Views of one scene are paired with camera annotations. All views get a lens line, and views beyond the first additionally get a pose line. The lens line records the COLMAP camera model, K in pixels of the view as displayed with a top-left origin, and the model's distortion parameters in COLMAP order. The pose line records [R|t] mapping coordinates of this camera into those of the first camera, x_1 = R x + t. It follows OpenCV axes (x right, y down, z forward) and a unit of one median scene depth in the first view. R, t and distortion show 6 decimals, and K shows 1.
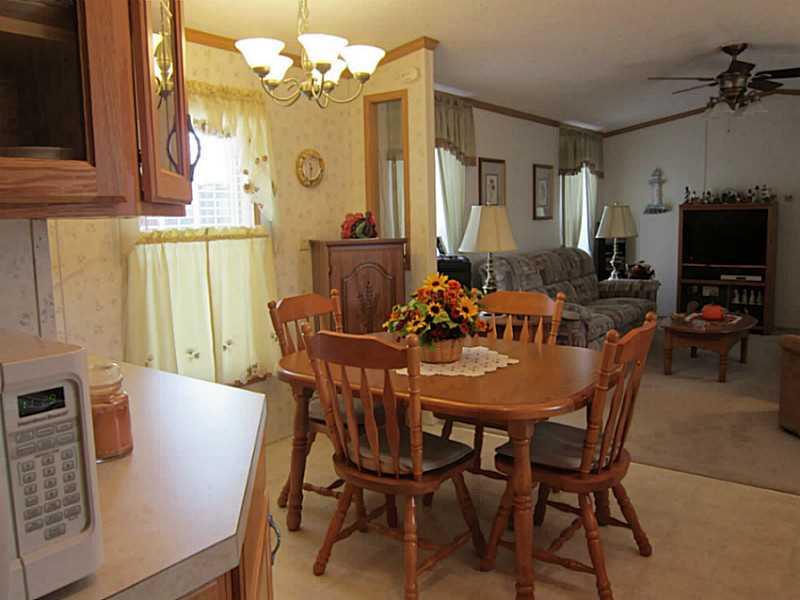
lens RADIAL K [[650.5, 0, 400.0], [0, 650.5, 300.0], [0, 0, 1]] dist [-0.028328, -0.001261]
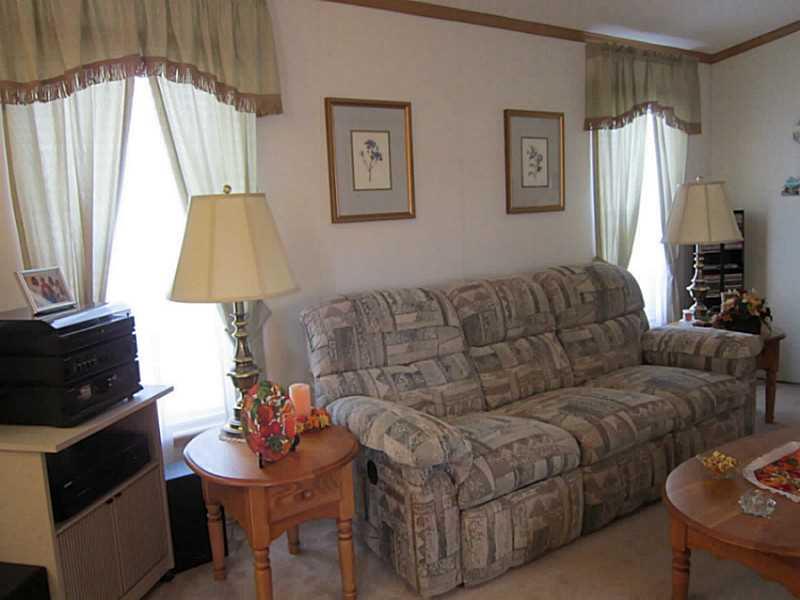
lens RADIAL K [[740.6, 0, 400.4], [0, 740.6, 281.4], [0, 0, 1]] dist [-0.000128, 0.001823]
pose [[0.961962, 0.010494, -0.272982, 0.268248], [-0.015580, 0.999743, -0.016468, -0.052611], [0.272739, 0.020095, 0.961878, 0.363007]]
